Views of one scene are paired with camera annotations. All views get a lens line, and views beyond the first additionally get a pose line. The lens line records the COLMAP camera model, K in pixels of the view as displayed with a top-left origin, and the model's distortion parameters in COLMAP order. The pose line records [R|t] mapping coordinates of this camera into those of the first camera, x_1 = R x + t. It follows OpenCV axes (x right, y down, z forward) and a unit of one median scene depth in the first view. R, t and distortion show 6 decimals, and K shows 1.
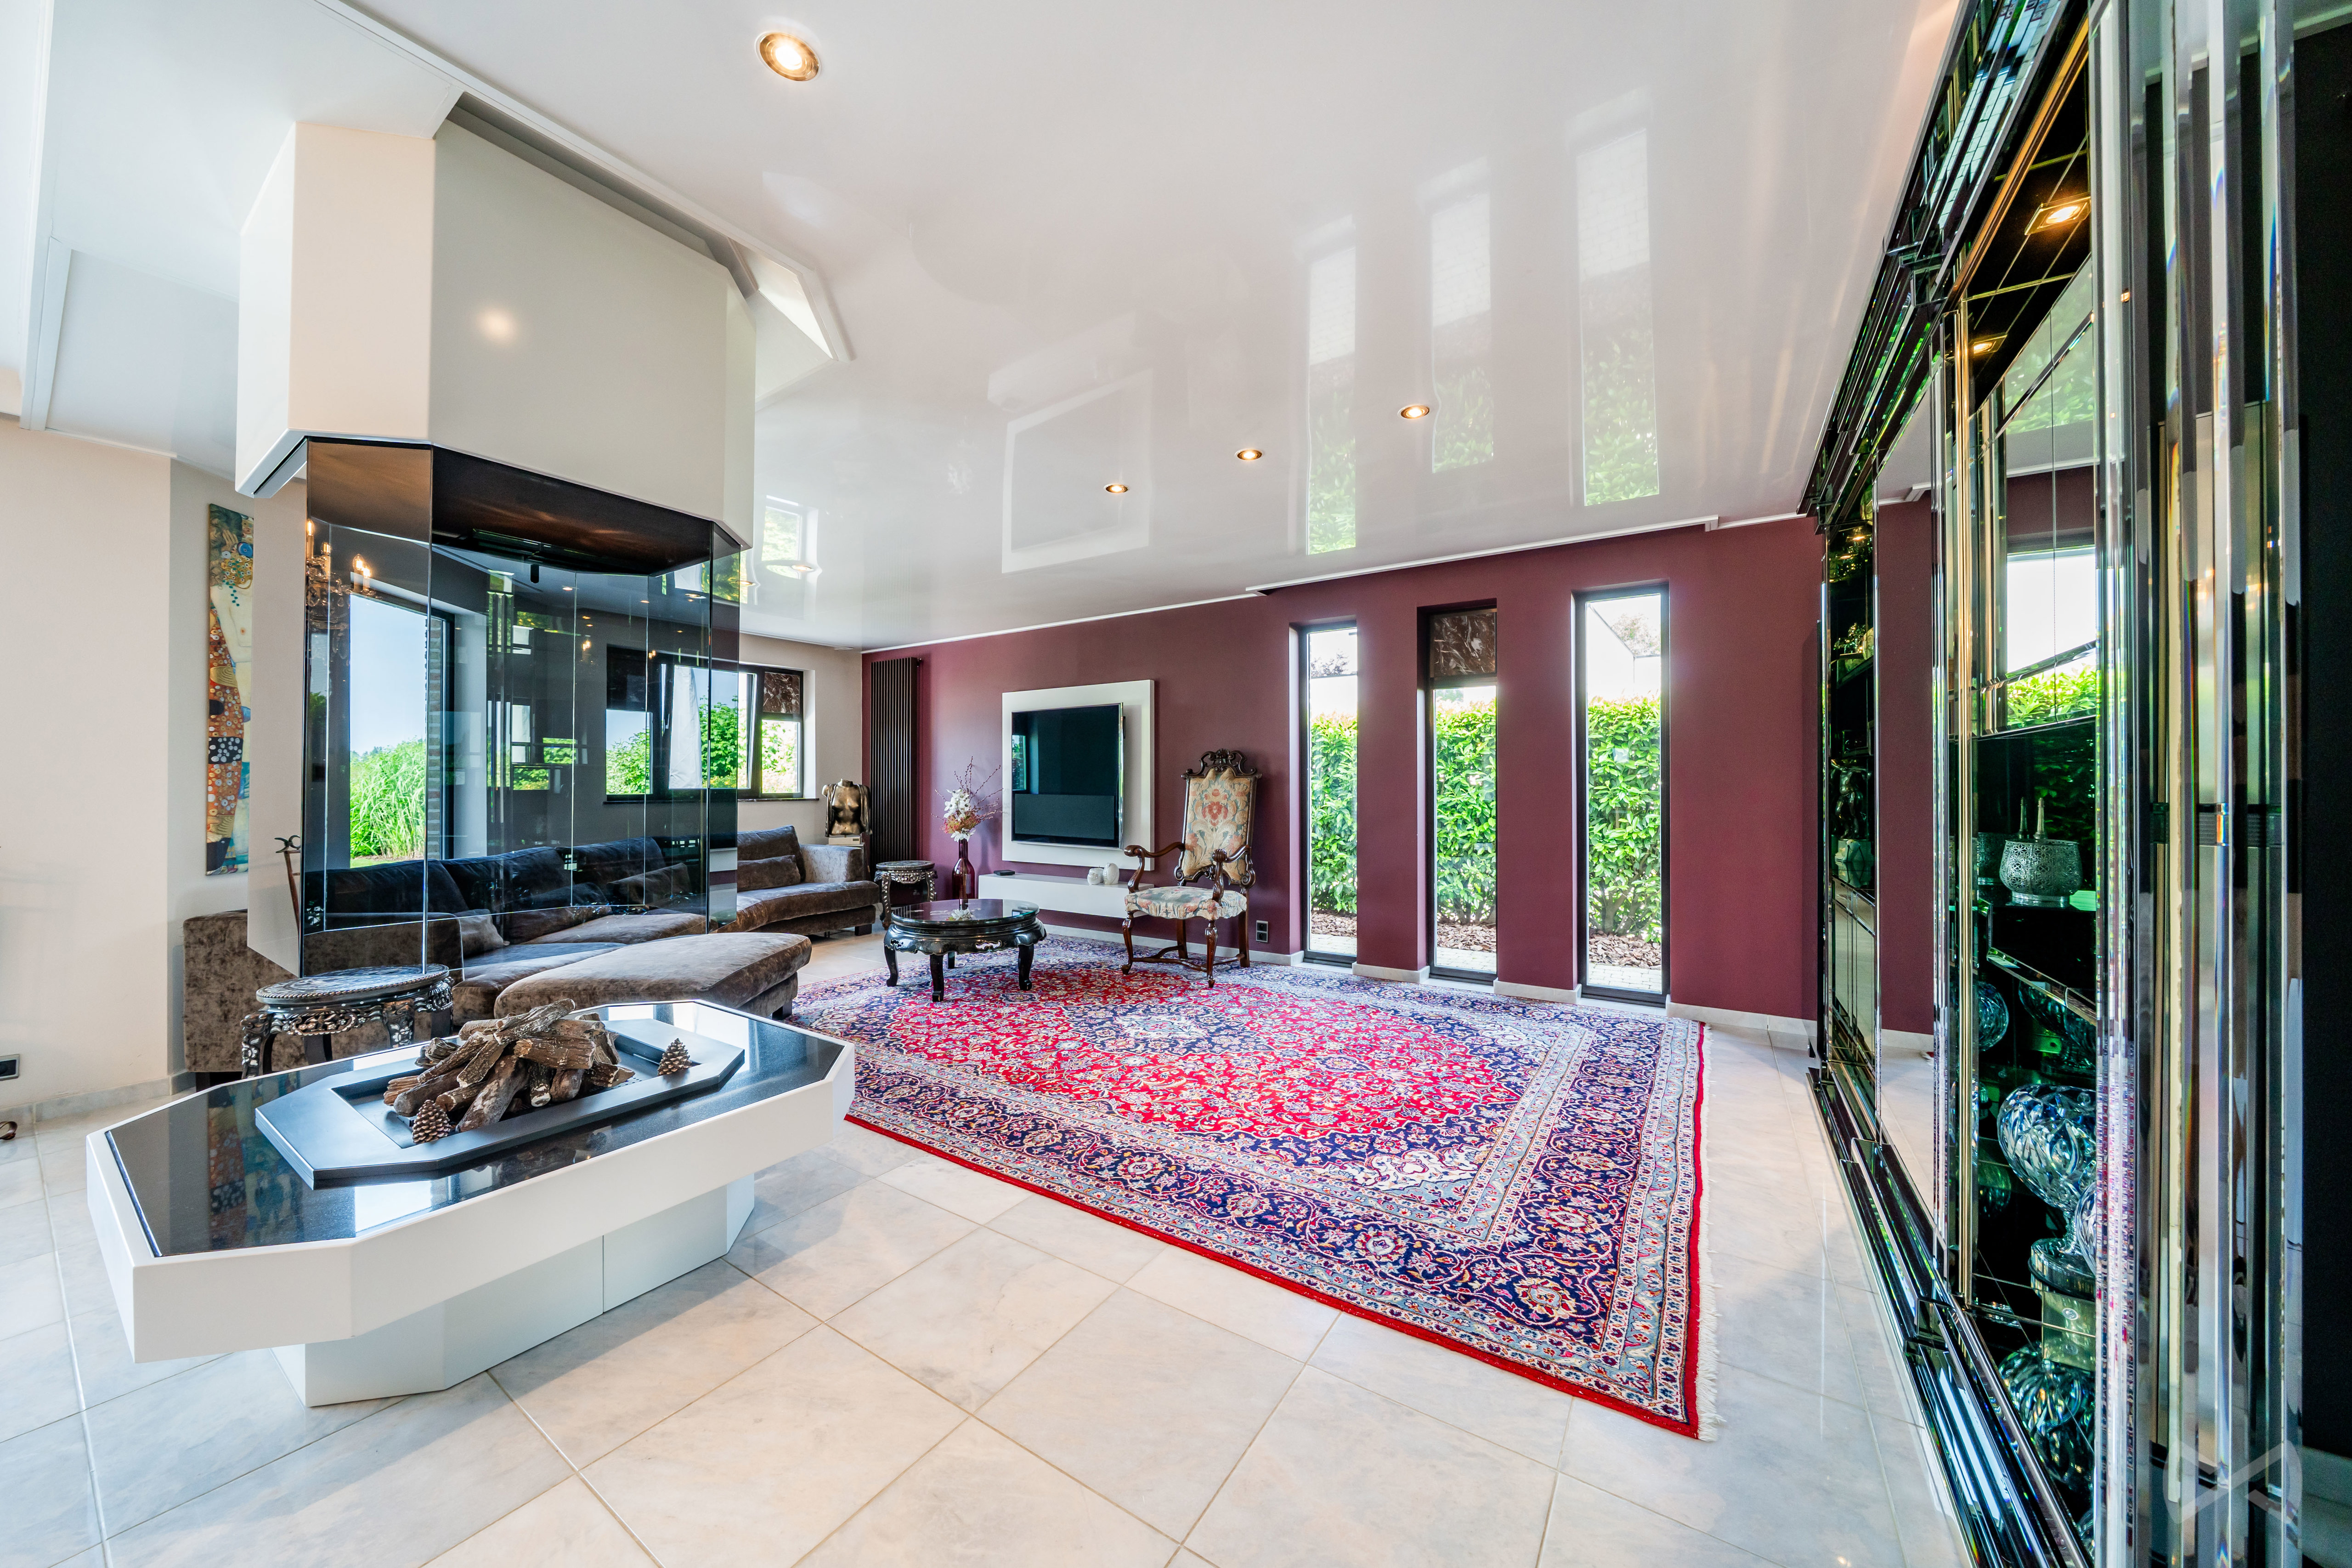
lens RADIAL K [[801.3, 0, 1182.3], [0, 801.3, 784.2], [0, 0, 1]] dist [-0.005936, 0.000023]
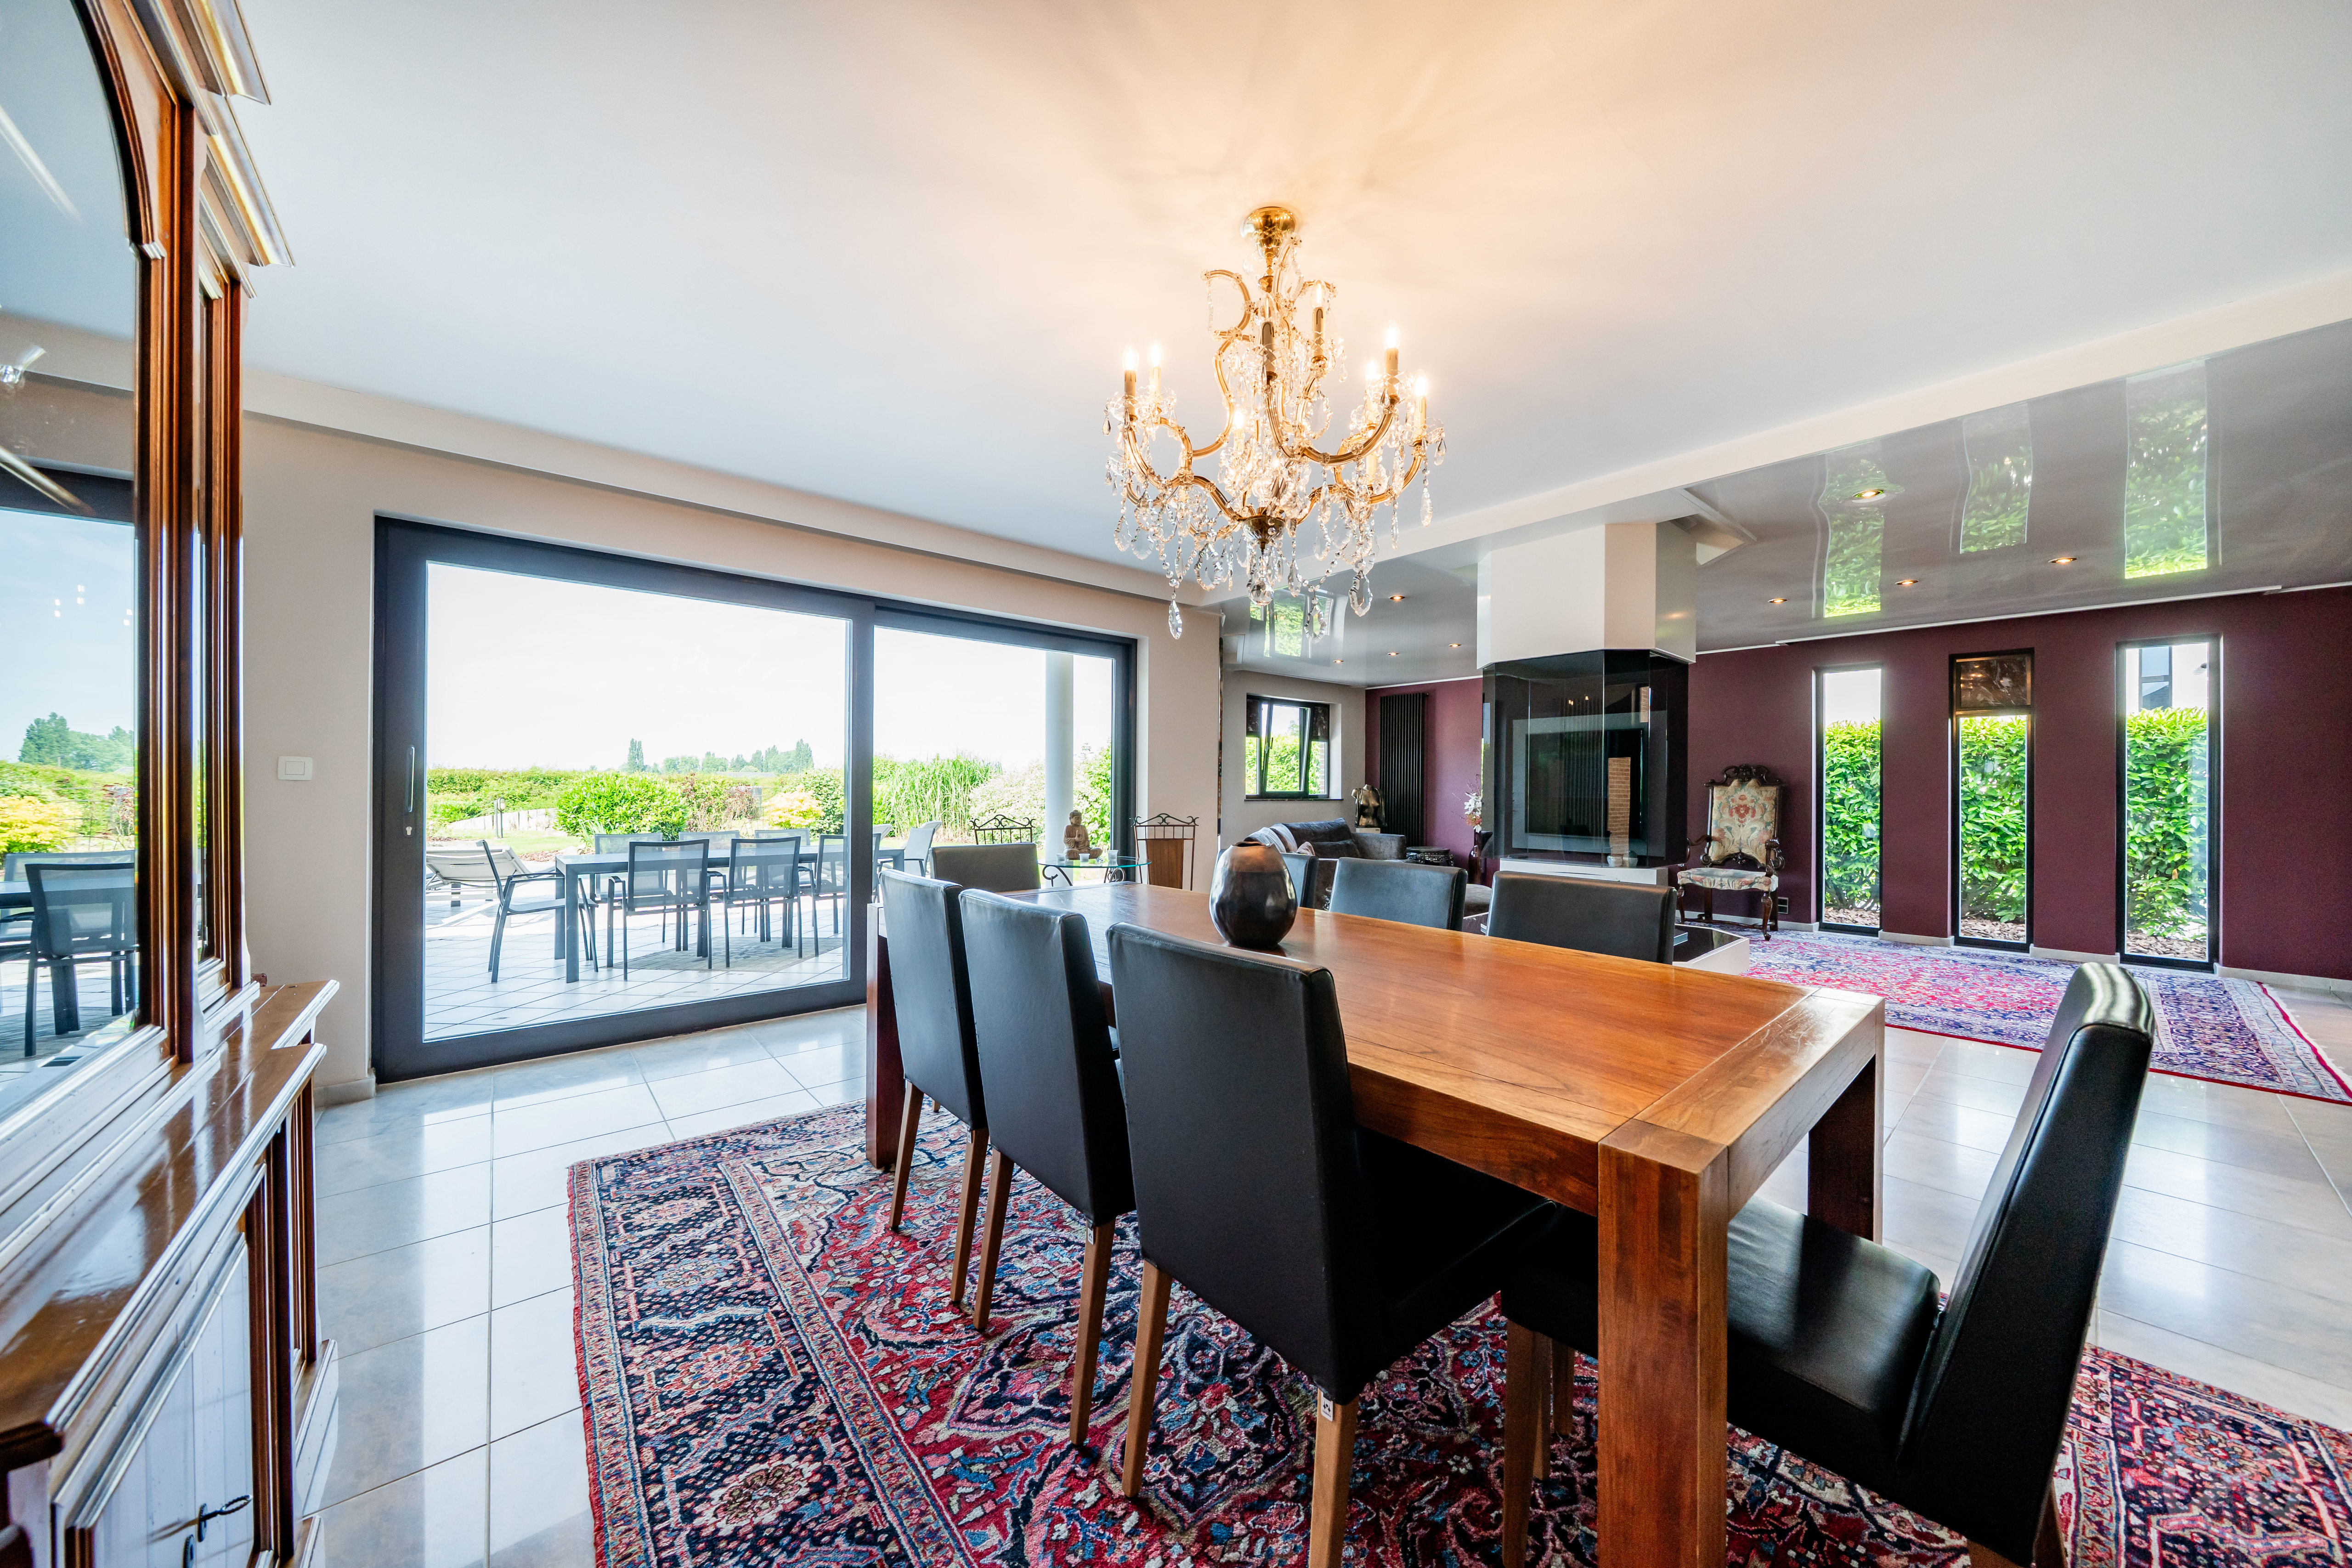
lens RADIAL K [[801.3, 0, 1181.5], [0, 801.3, 780.8], [0, 0, 1]] dist [-0.005936, 0.000023]
pose [[0.958133, 0.002230, -0.286315, -0.684909], [-0.003419, 0.999987, -0.003655, -0.013109], [0.286303, 0.004481, 0.958129, -0.760018]]
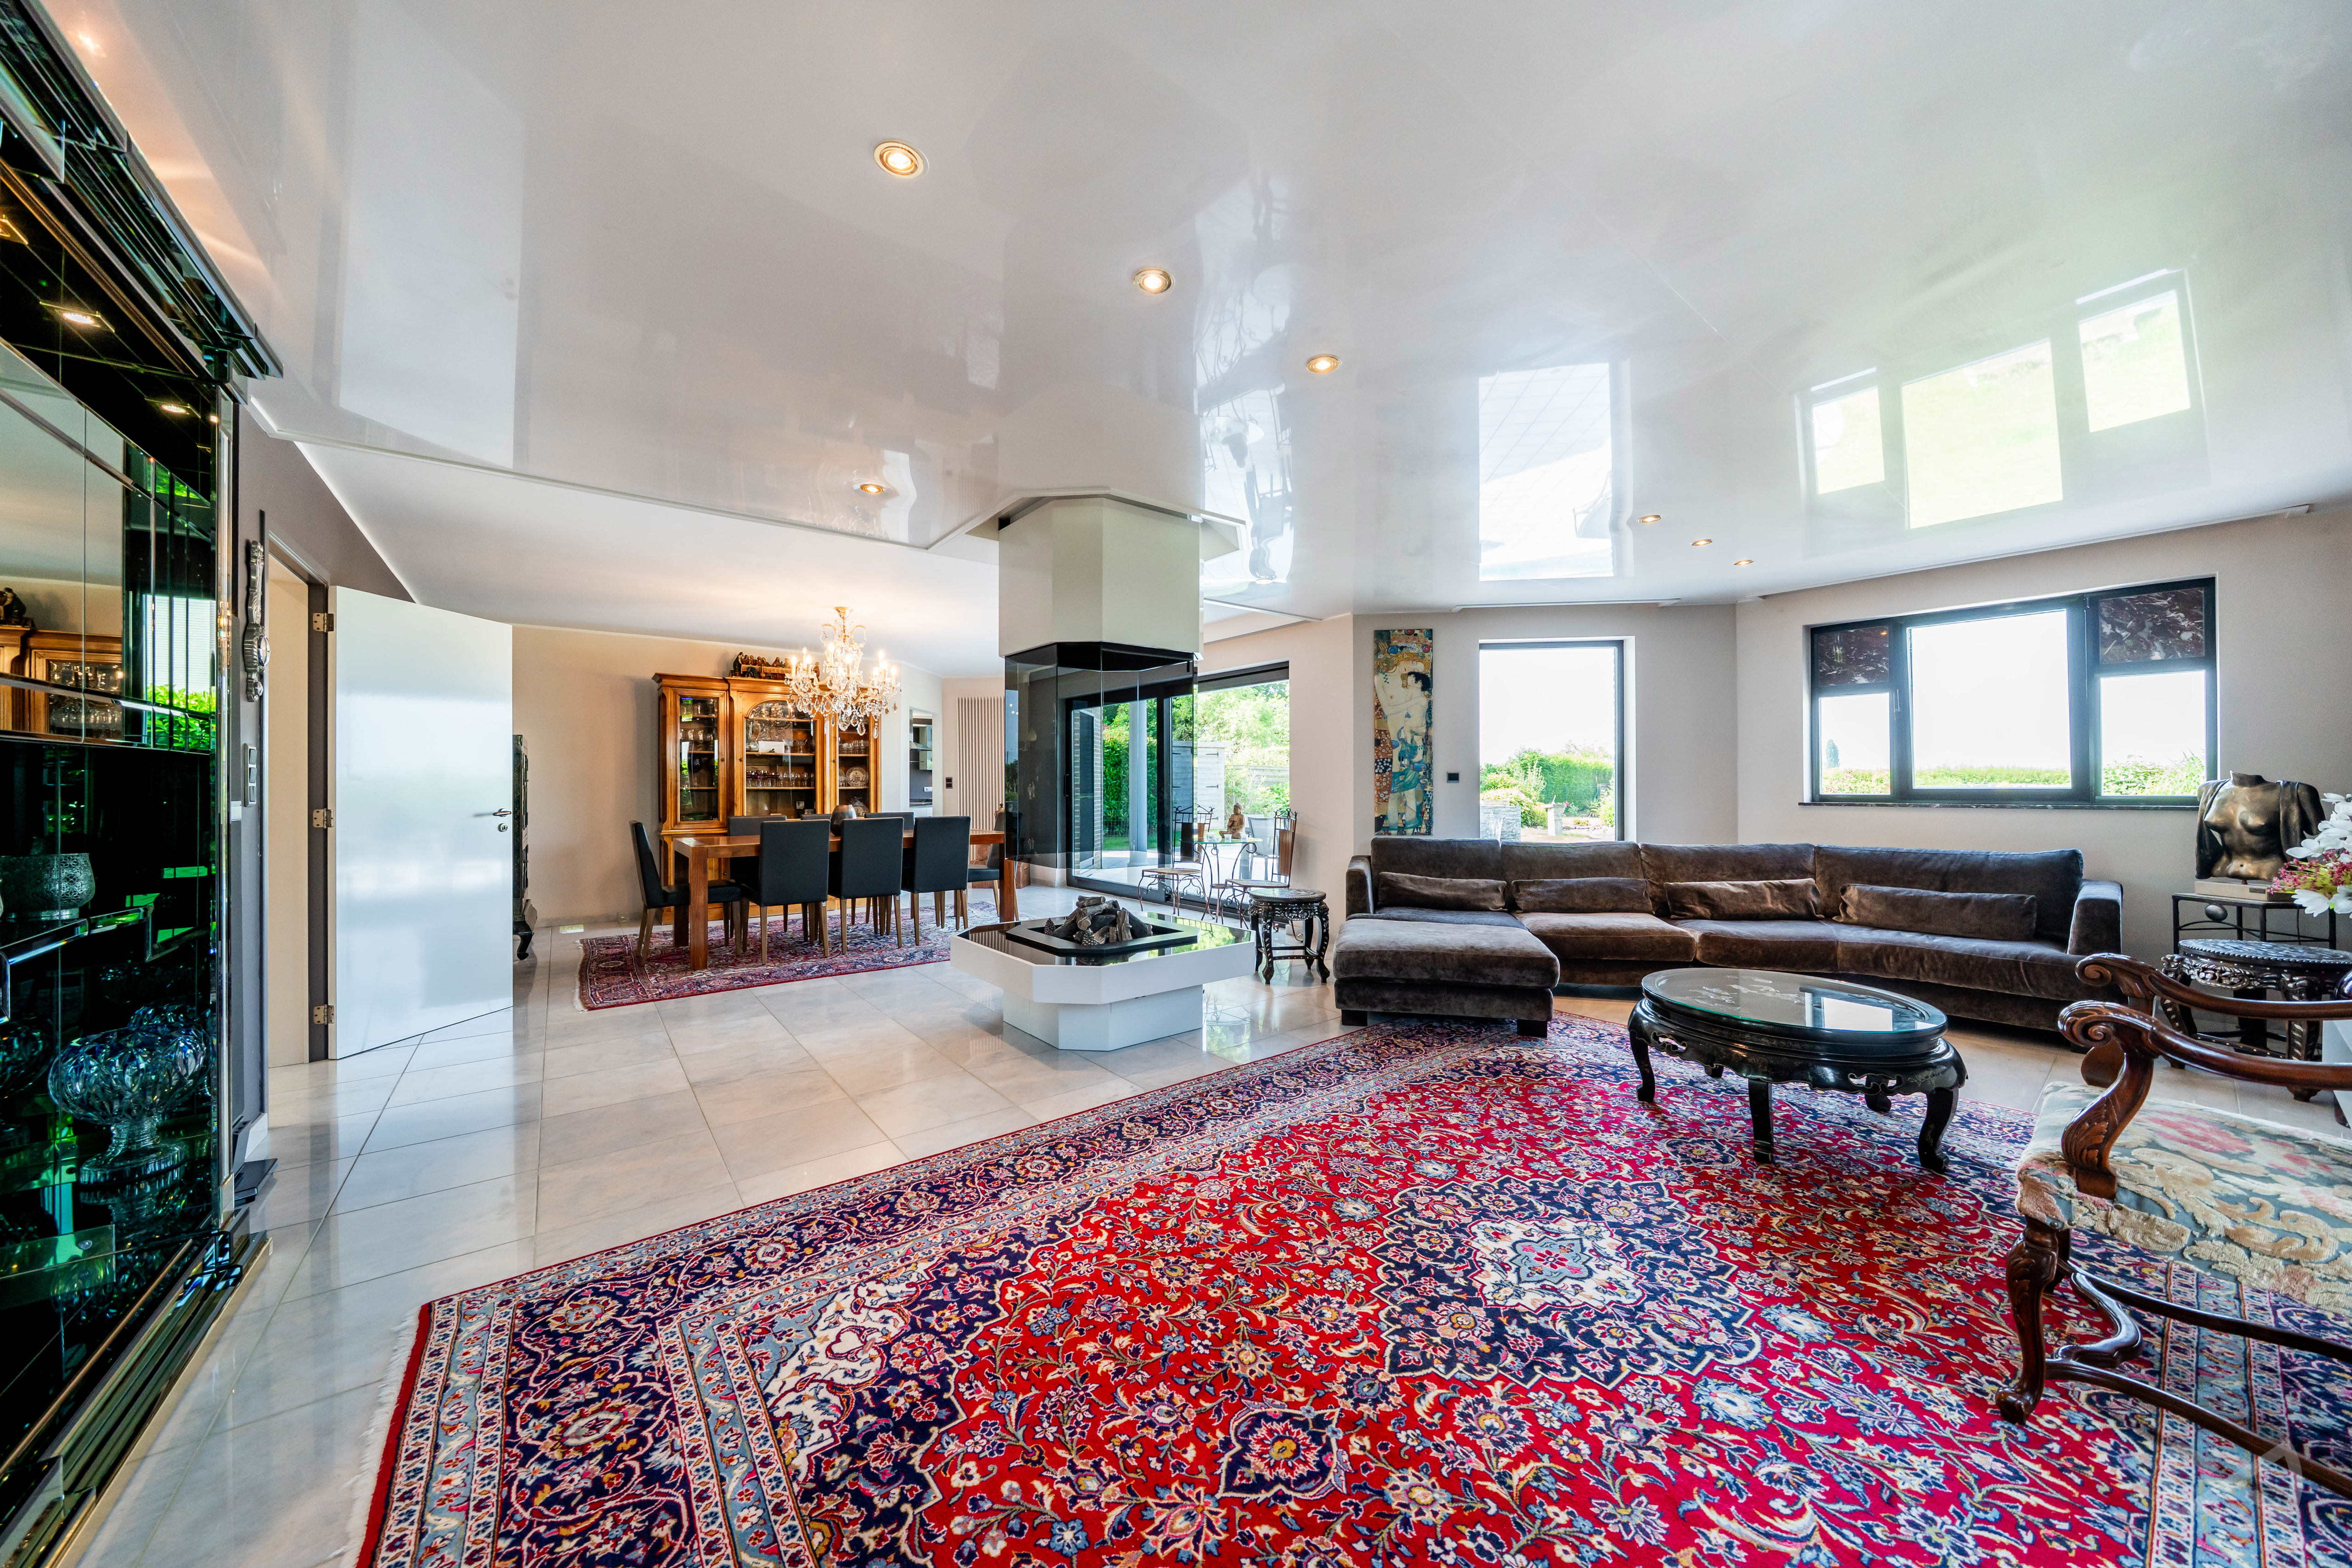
lens RADIAL K [[801.3, 0, 1171.1], [0, 801.3, 783.1], [0, 0, 1]] dist [-0.005936, 0.000023]
pose [[-0.333852, 0.000519, -0.942625, 0.593311], [0.004947, 0.999987, -0.001202, -0.003474], [0.942613, -0.005065, -0.333850, 1.049766]]
